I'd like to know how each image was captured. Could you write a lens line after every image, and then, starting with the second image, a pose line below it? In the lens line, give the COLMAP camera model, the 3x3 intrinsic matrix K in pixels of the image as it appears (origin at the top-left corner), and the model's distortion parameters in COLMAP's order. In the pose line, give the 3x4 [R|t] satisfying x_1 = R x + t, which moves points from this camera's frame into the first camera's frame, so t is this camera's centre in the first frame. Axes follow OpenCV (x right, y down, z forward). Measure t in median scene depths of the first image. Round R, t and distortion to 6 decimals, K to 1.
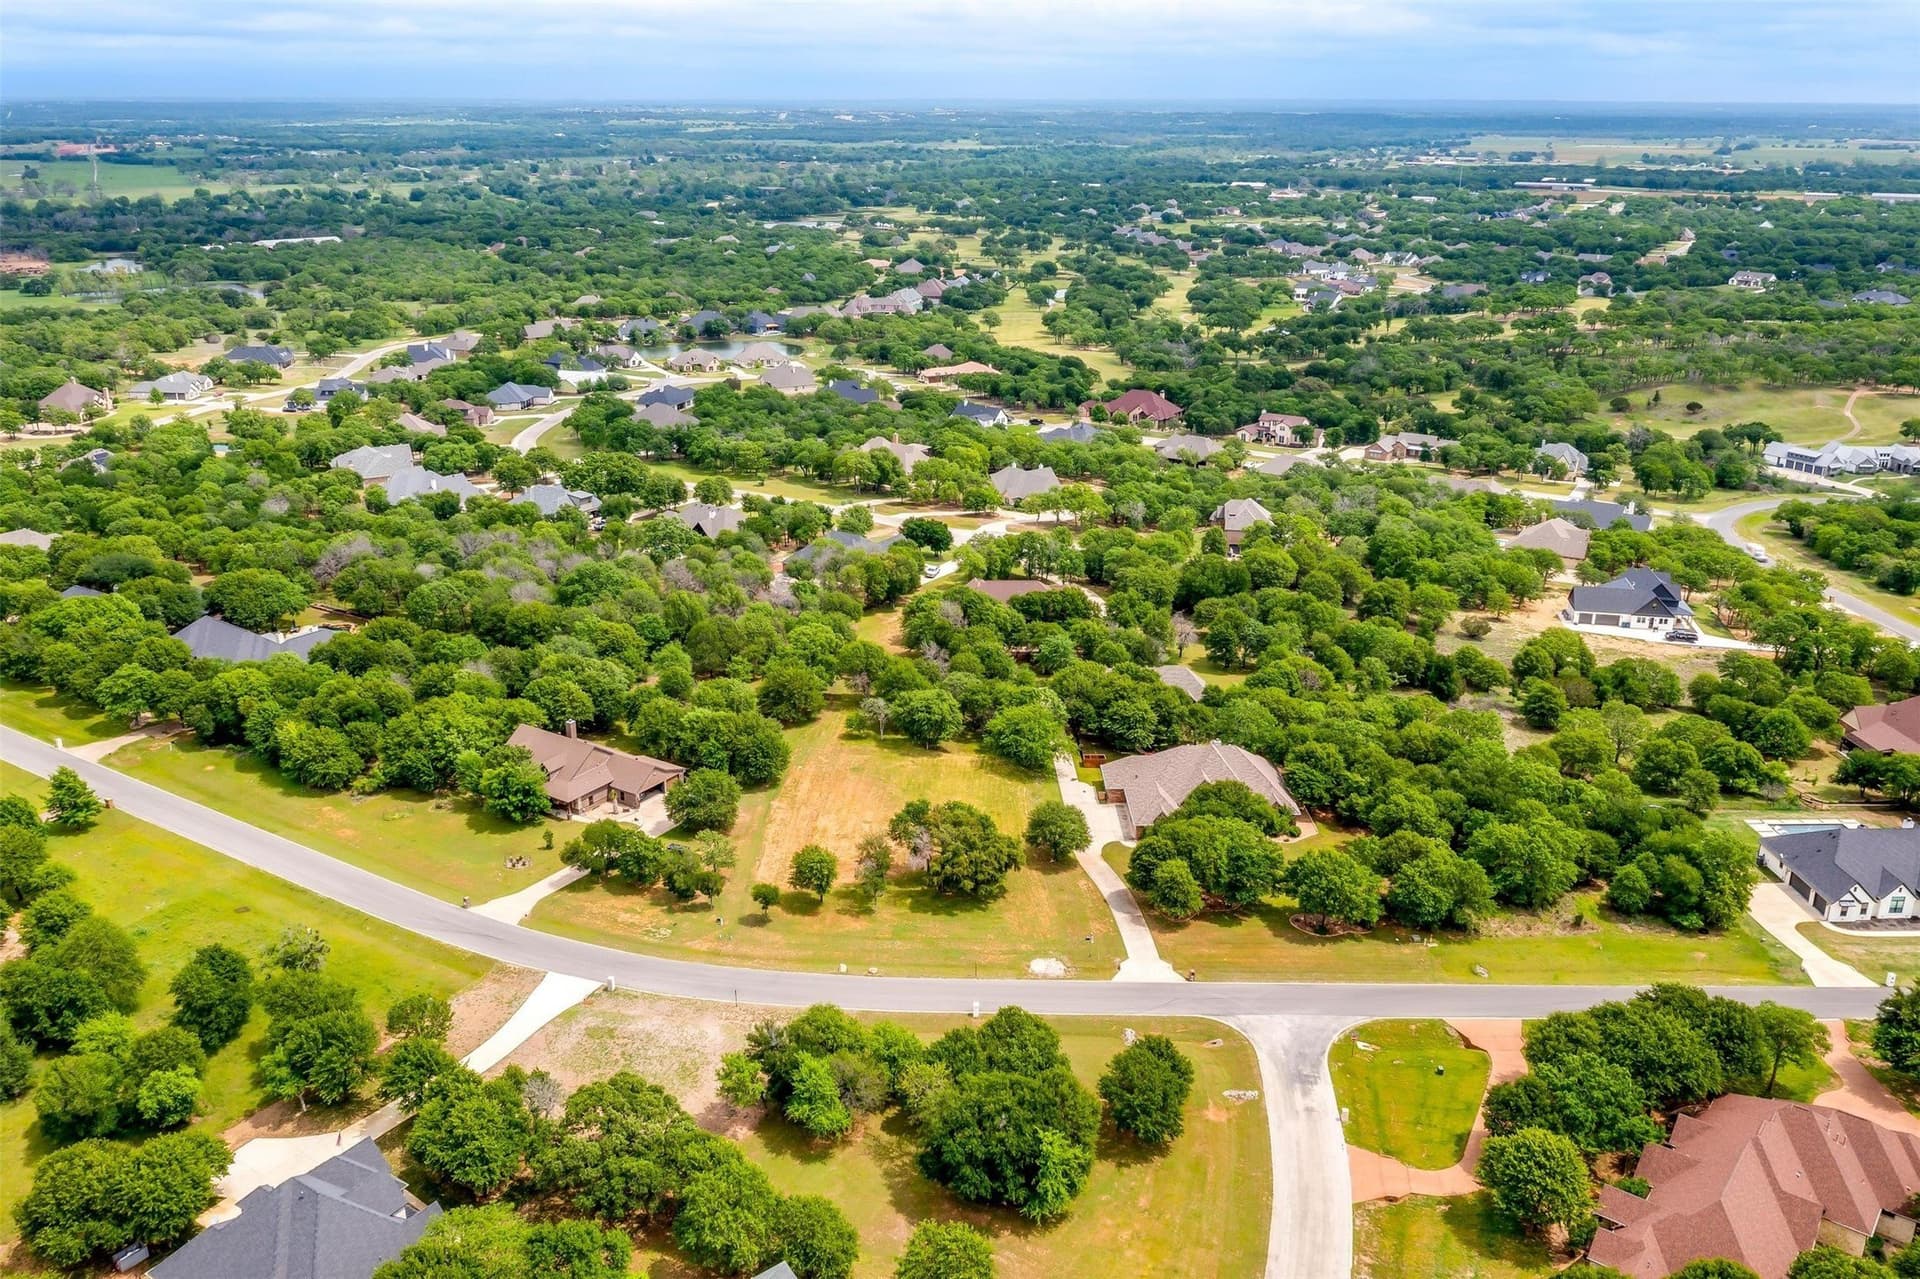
lens RADIAL K [[1463.5, 0, 960.0], [0, 1463.5, 639.5], [0, 0, 1]] dist [-0.000853, 0.002102]
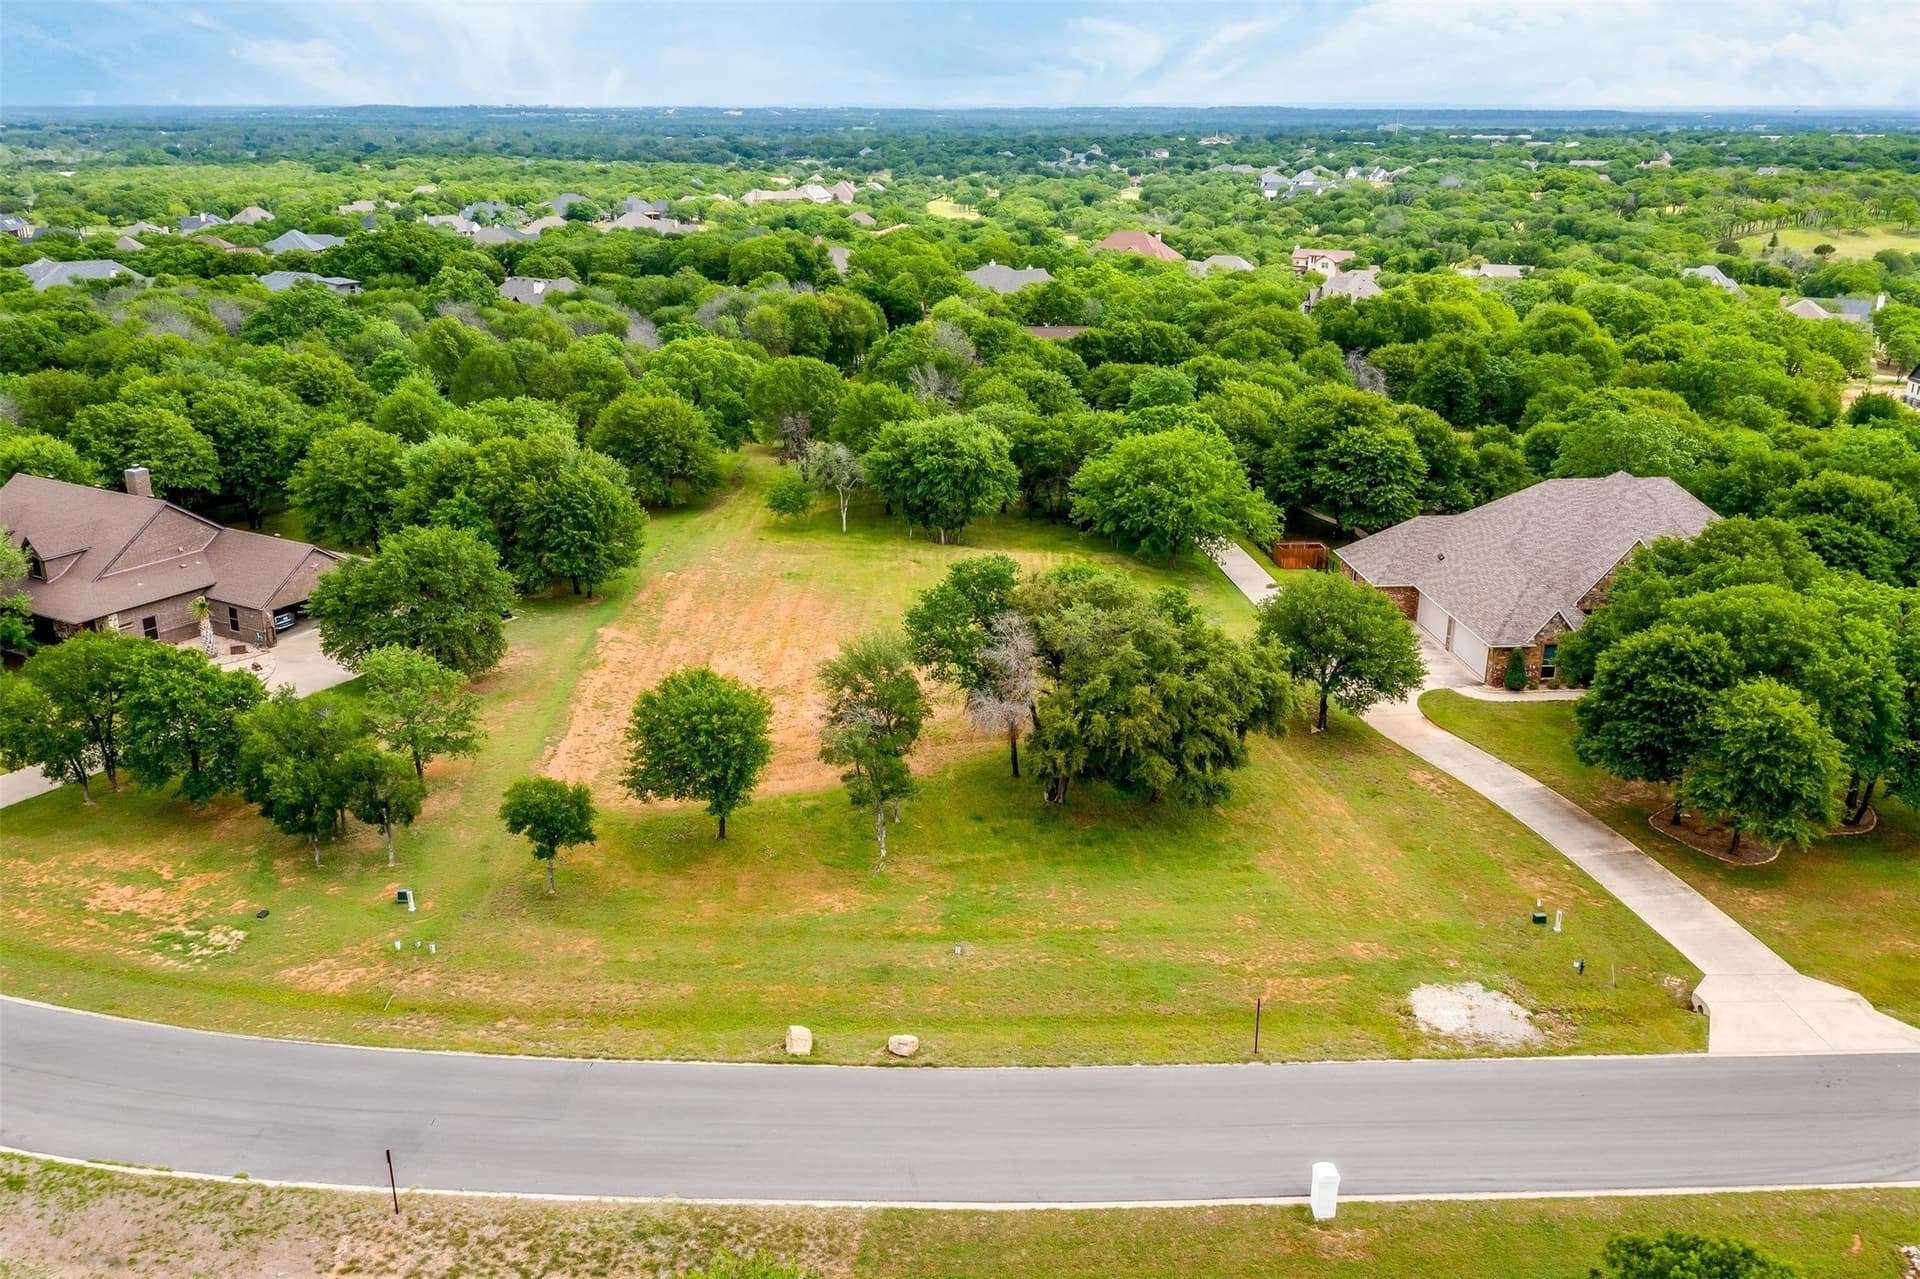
lens RADIAL K [[1523.8, 0, 921.0], [0, 1523.8, 644.8], [0, 0, 1]] dist [-0.003466, 0.000311]
pose [[0.999114, -0.023866, 0.034656, -0.058329], [0.023832, 0.999715, 0.001390, 0.131769], [-0.034679, -0.000563, 0.999398, 0.628625]]
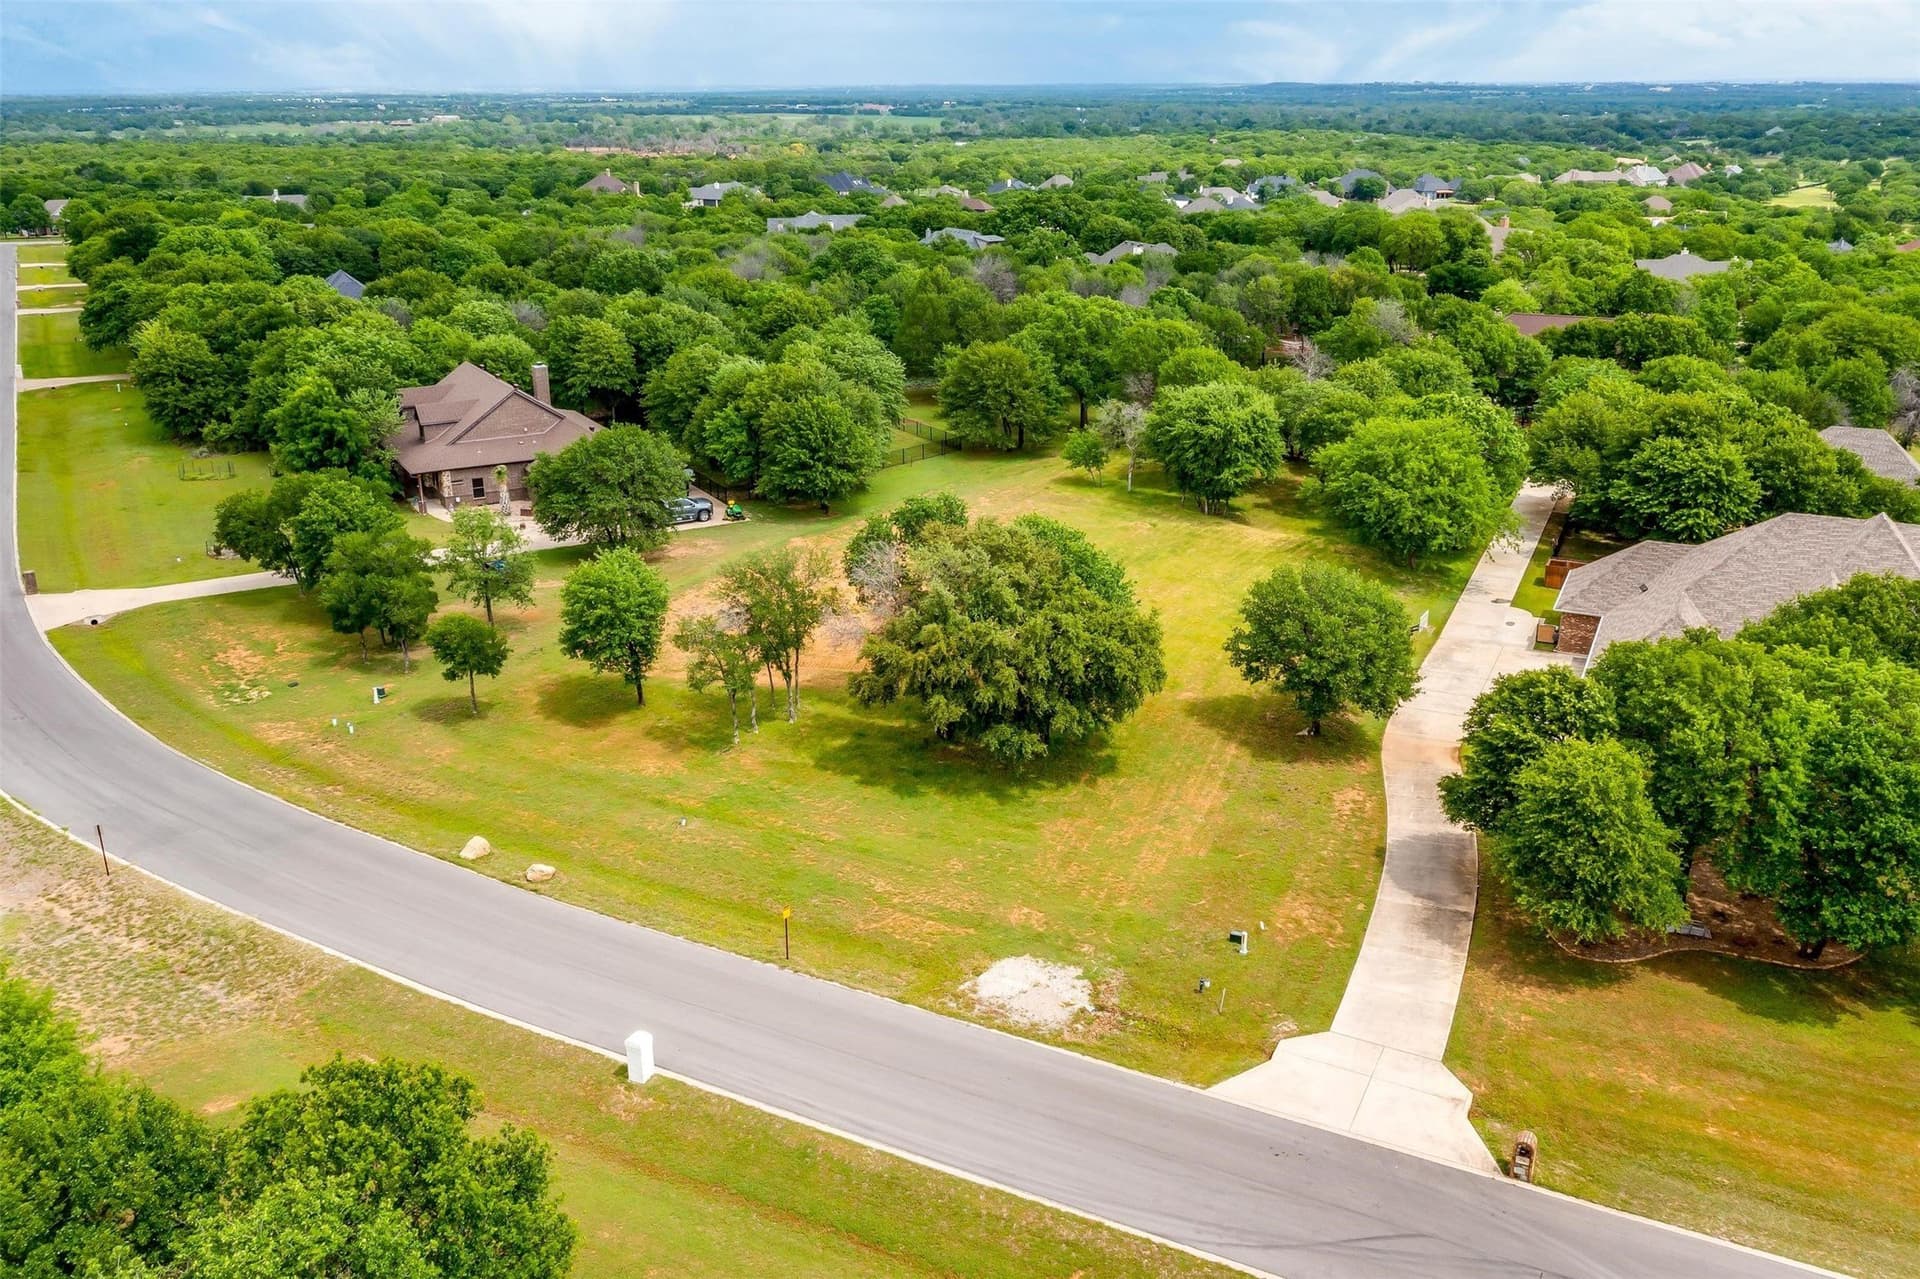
lens RADIAL K [[1540.1, 0, 968.2], [0, 1540.1, 632.8], [0, 0, 1]] dist [-0.016503, 0.018510]
pose [[0.890262, 0.137917, -0.434066, 0.158481], [-0.137176, 0.989990, 0.033207, 0.131739], [0.434300, 0.029980, 0.900269, 0.651960]]
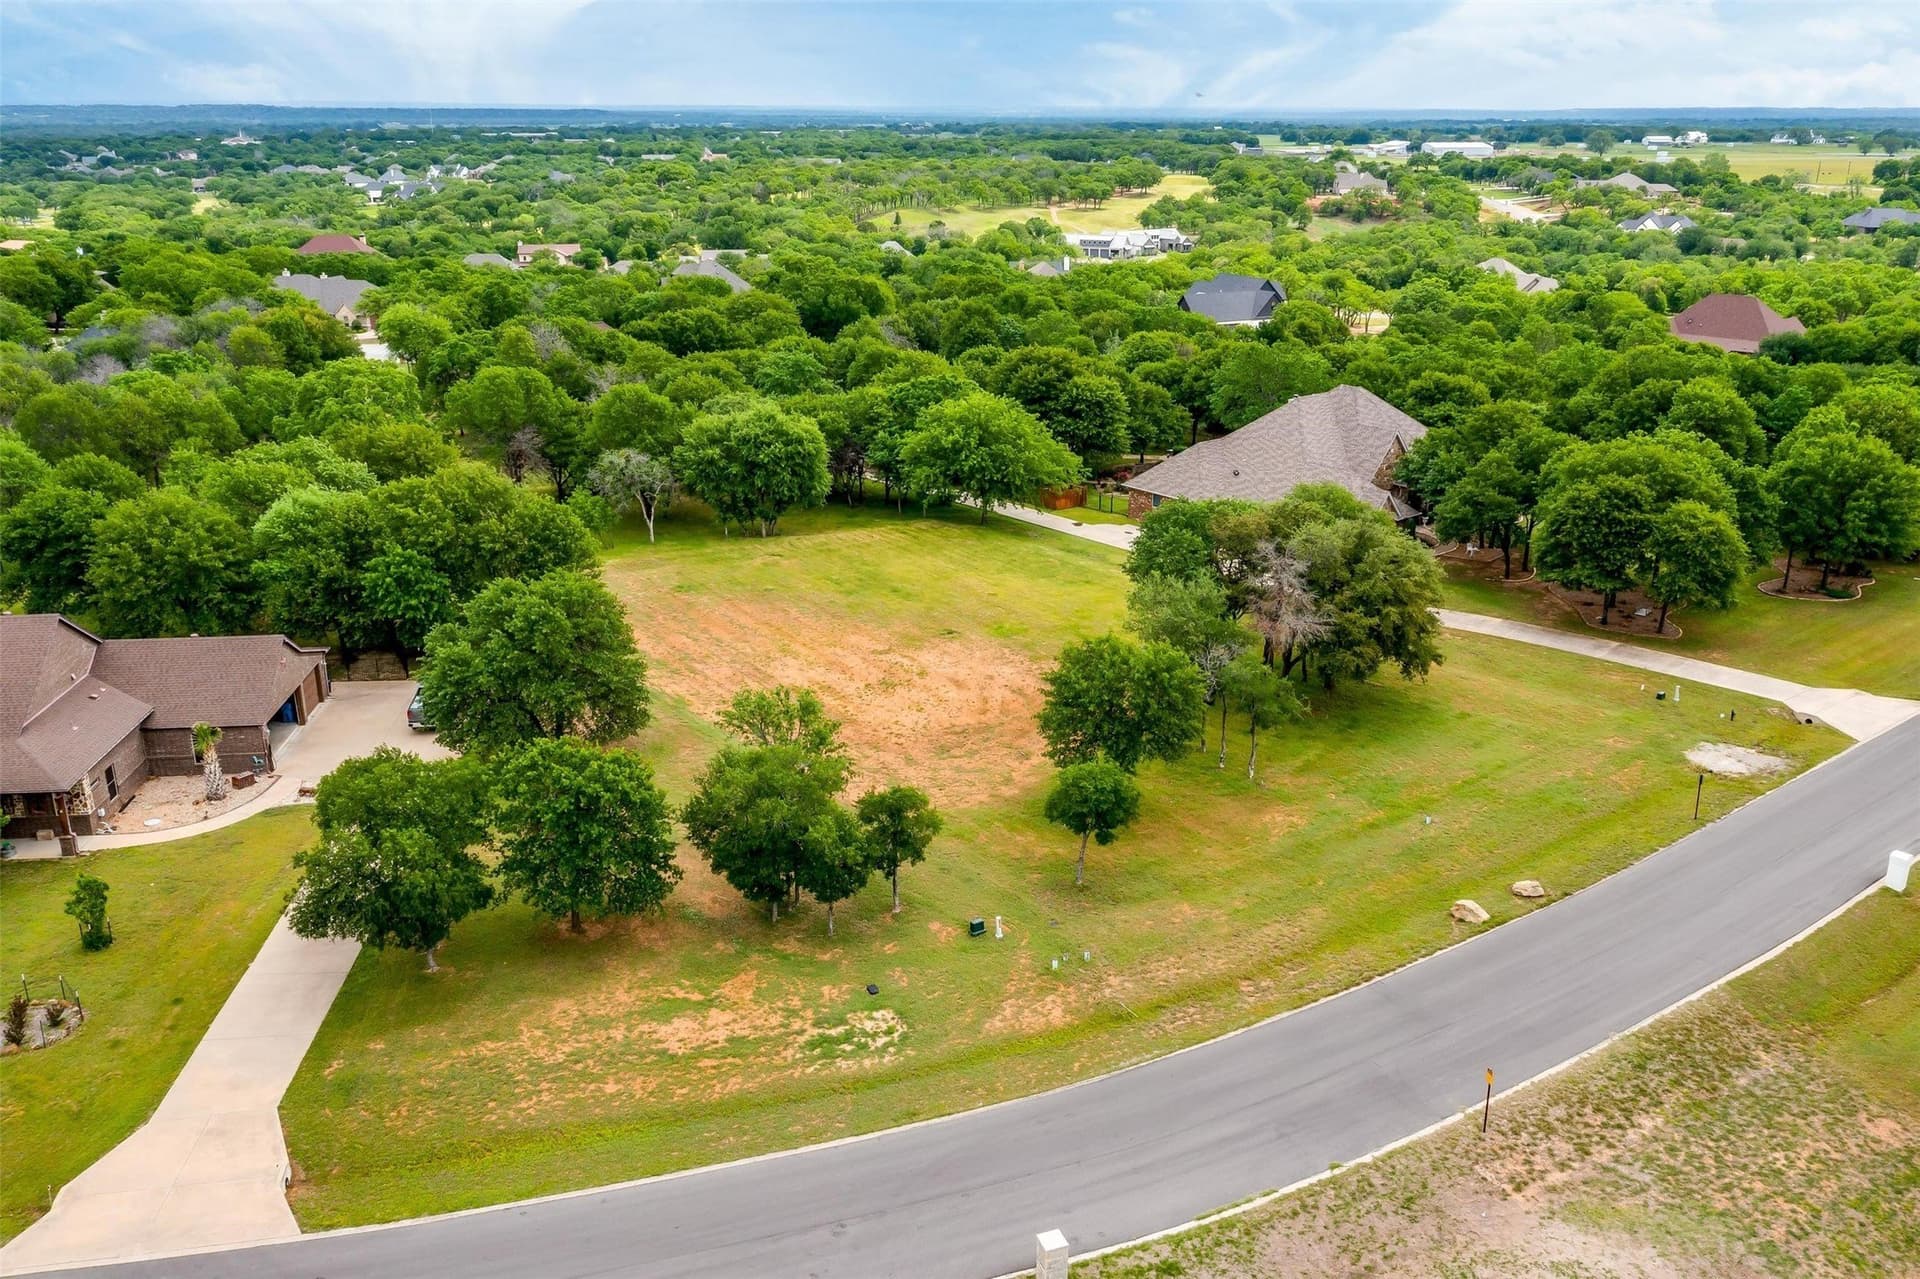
lens RADIAL K [[1530.9, 0, 960.0], [0, 1530.9, 639.5], [0, 0, 1]] dist [-0.004717, 0.012046]
pose [[0.789099, -0.209920, 0.577283, -0.320590], [0.209496, 0.975419, 0.068331, 0.106852], [-0.577437, 0.067019, 0.813680, 0.708736]]
